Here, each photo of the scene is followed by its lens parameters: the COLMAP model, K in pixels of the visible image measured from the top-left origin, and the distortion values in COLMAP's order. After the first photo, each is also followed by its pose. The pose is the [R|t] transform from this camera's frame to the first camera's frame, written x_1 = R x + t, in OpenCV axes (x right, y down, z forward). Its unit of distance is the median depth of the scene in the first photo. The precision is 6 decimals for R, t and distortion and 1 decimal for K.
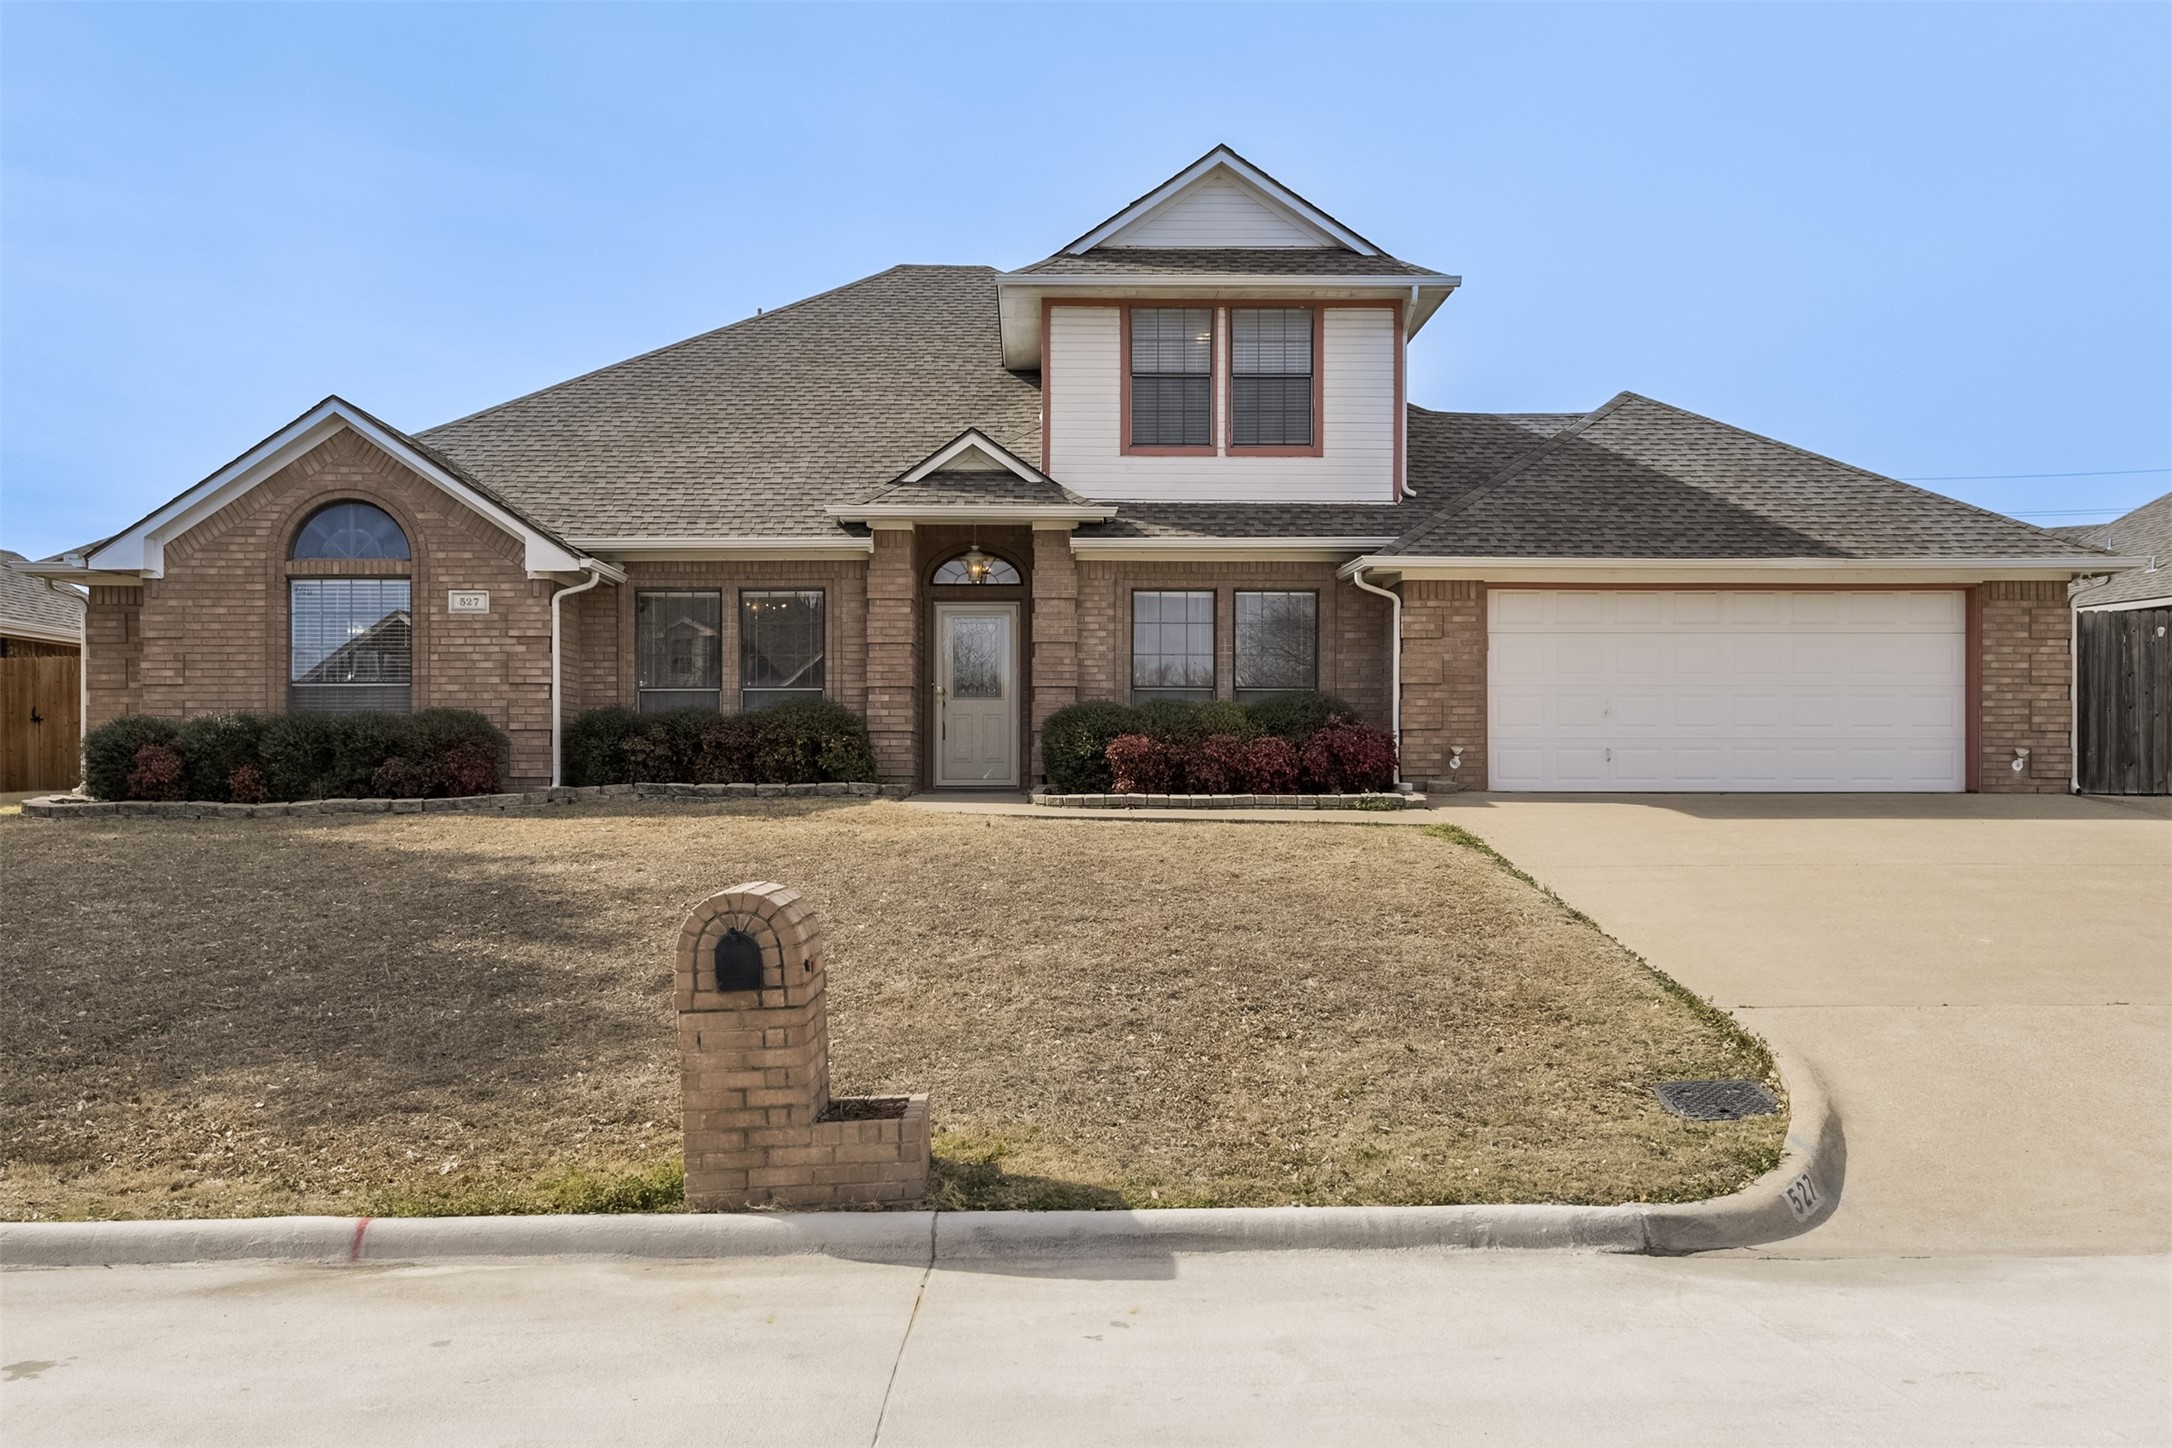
lens RADIAL K [[1679.4, 0, 1086.0], [0, 1679.4, 724.0], [0, 0, 1]] dist [0.029057, 0.003316]
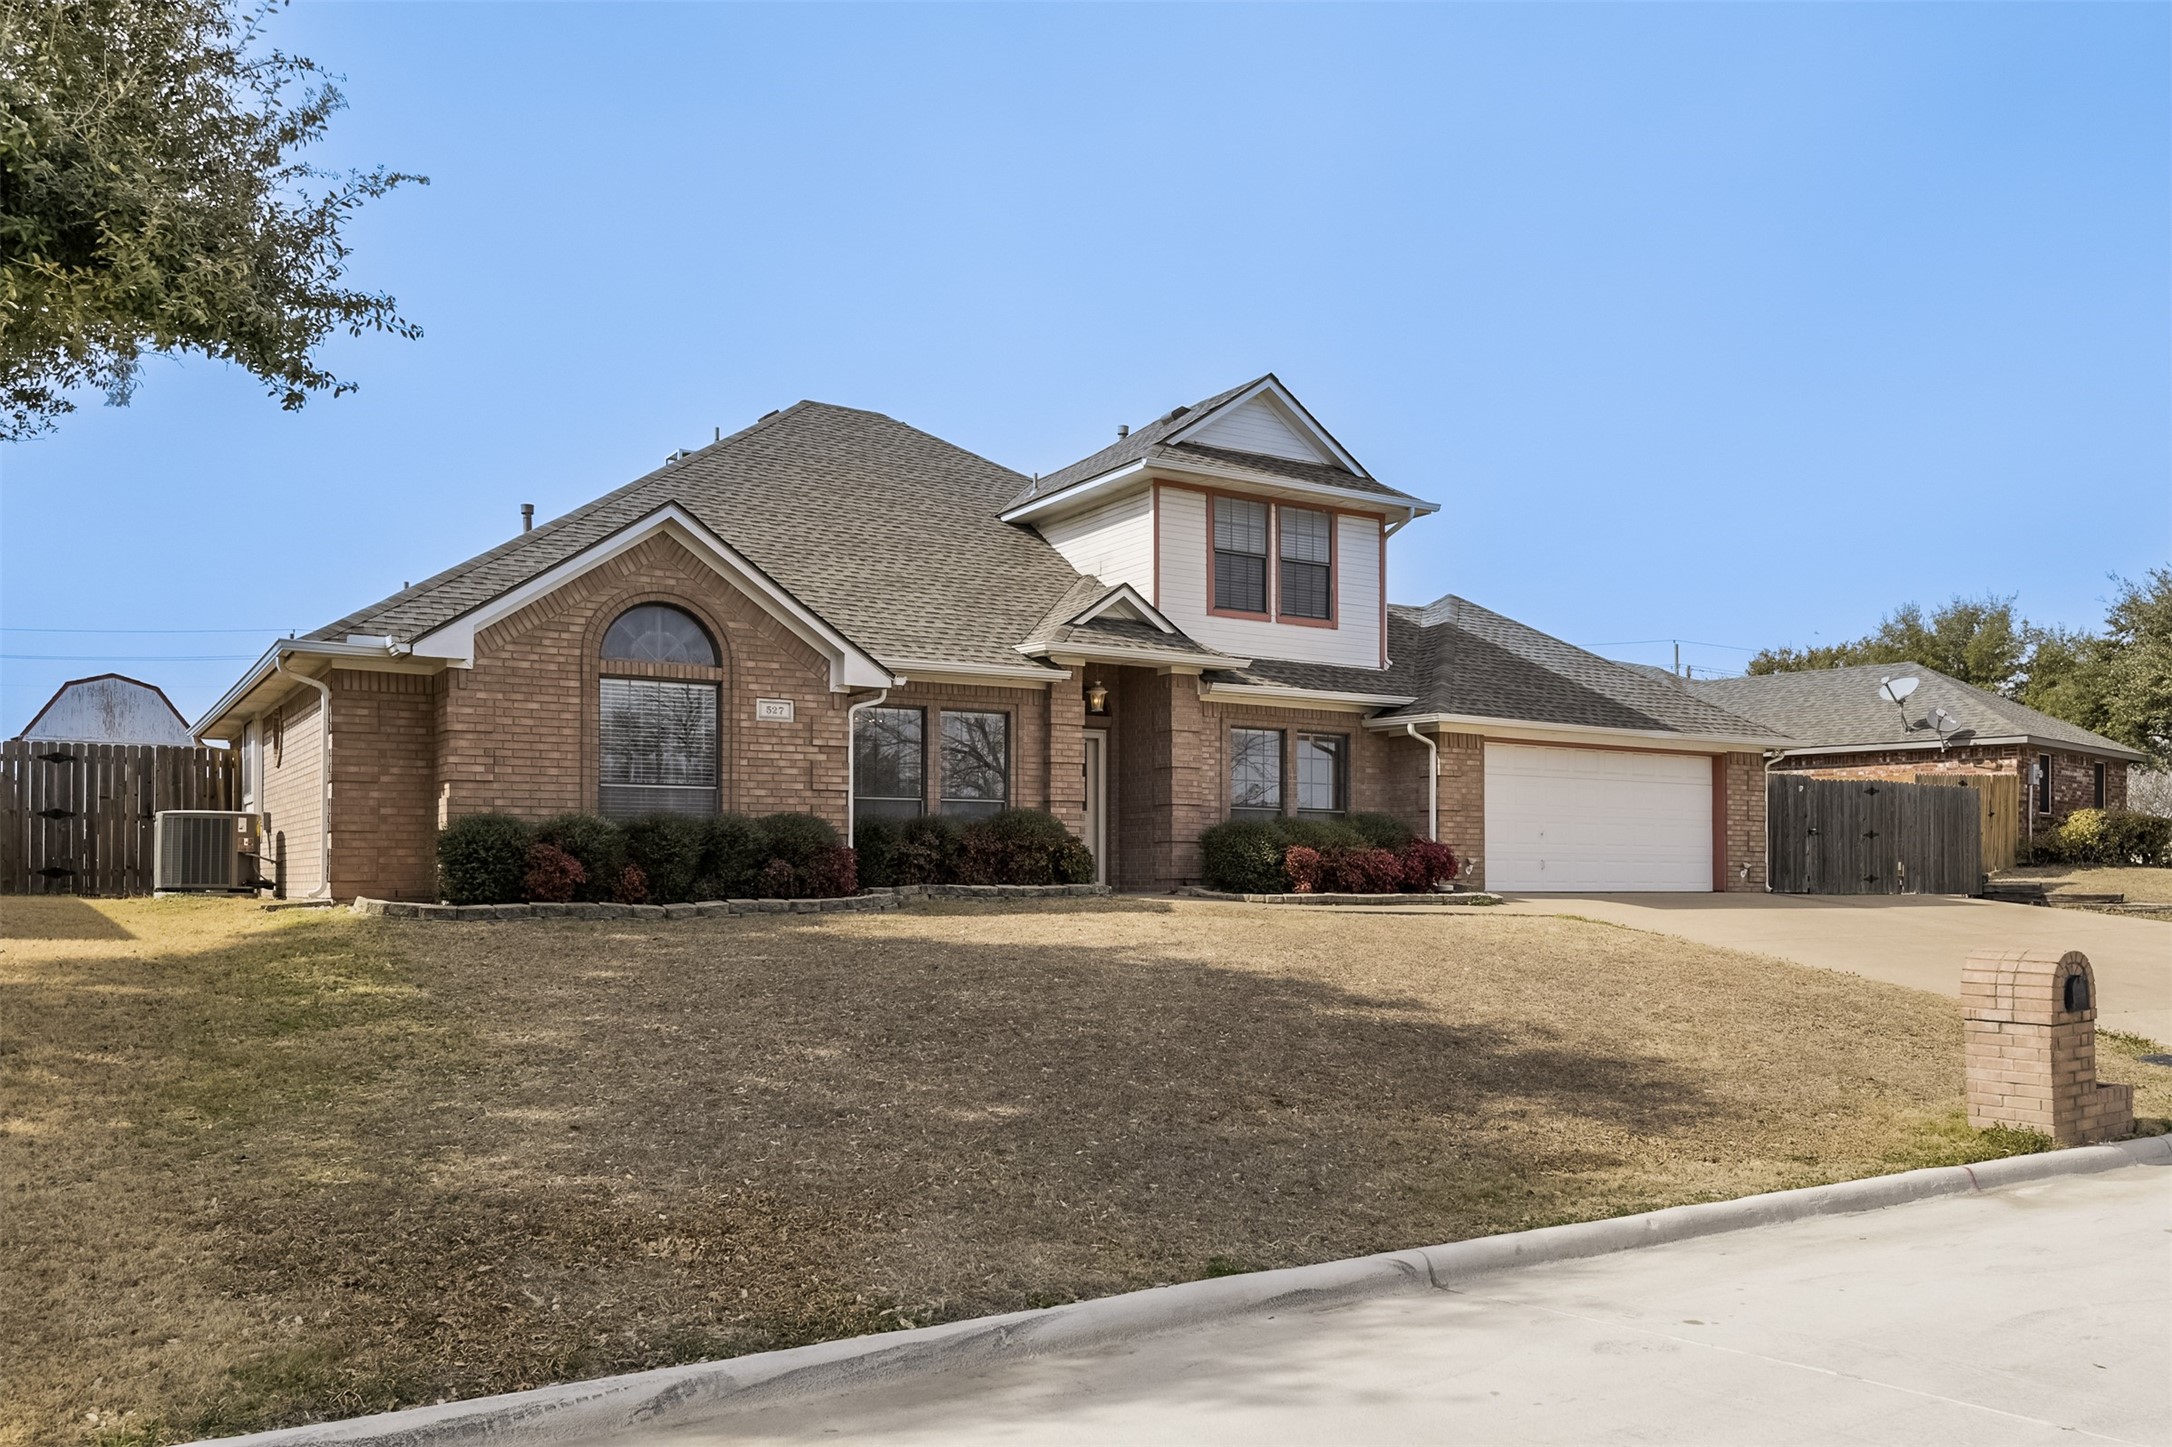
lens RADIAL K [[1610.8, 0, 1090.7], [0, 1610.8, 787.8], [0, 0, 1]] dist [0.034750, -0.001006]
pose [[0.865131, 0.030733, 0.500604, -0.680746], [-0.017329, 0.999357, -0.031404, 0.003238], [-0.501247, 0.018494, 0.865107, 0.039504]]
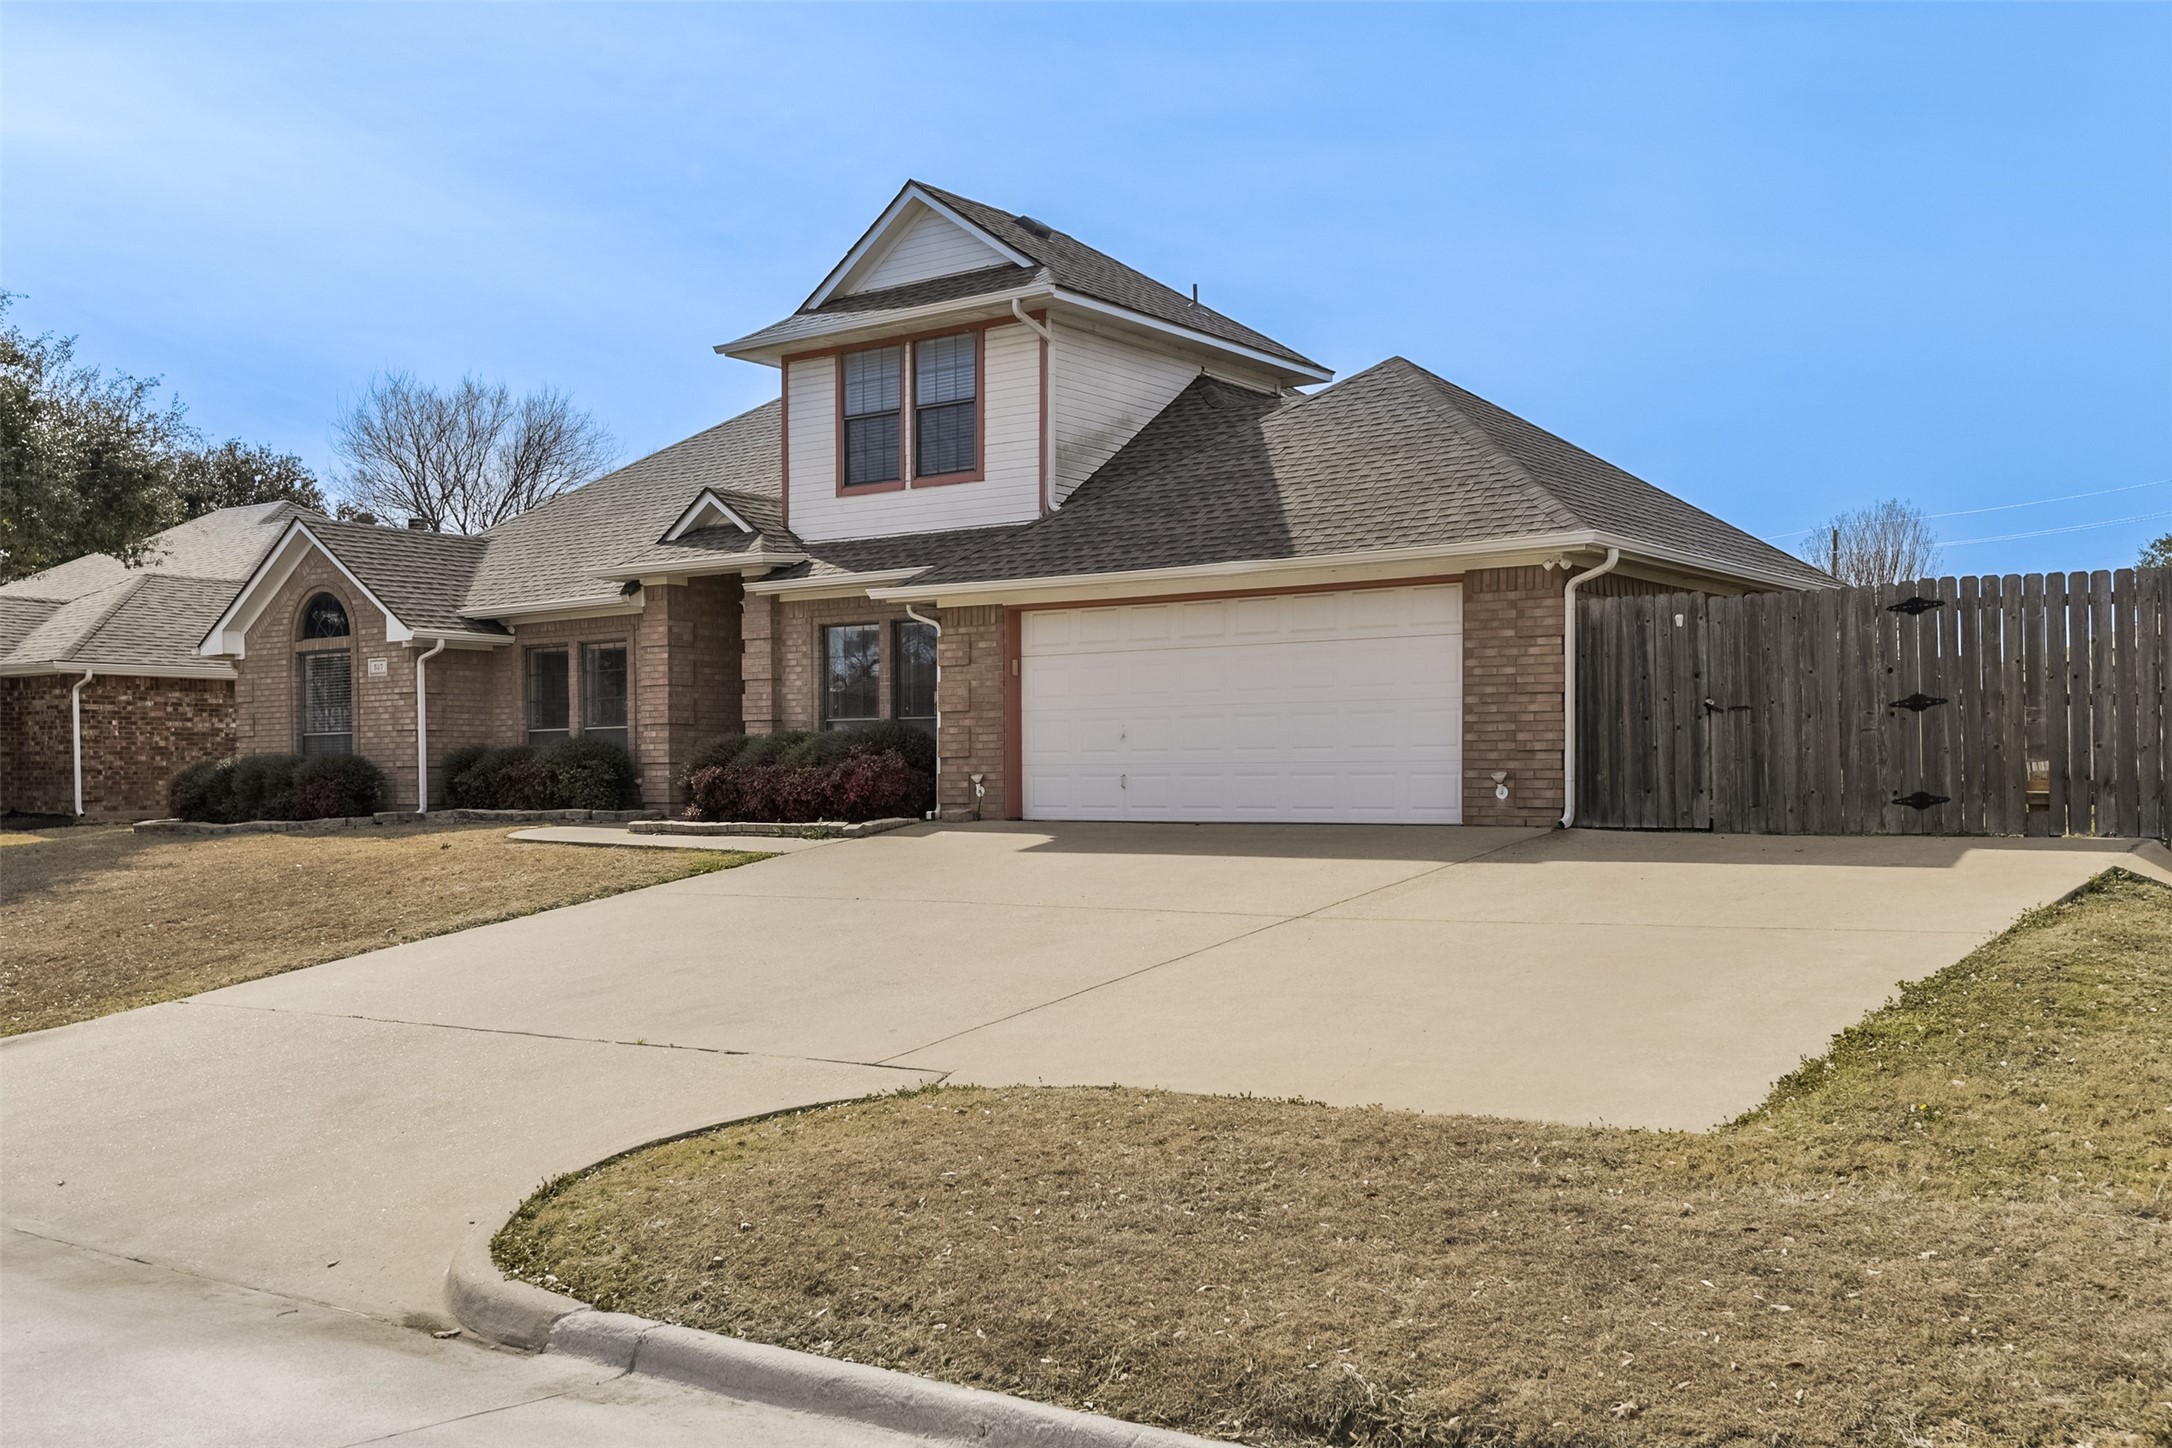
lens RADIAL K [[2074.0, 0, 1086.0], [0, 2074.0, 724.0], [0, 0, 1]] dist [0.084167, -0.003612]
pose [[0.785942, -0.021777, -0.617916, 1.014352], [0.022357, 0.999727, -0.006797, -0.006457], [0.617895, -0.008473, 0.786215, 0.081791]]
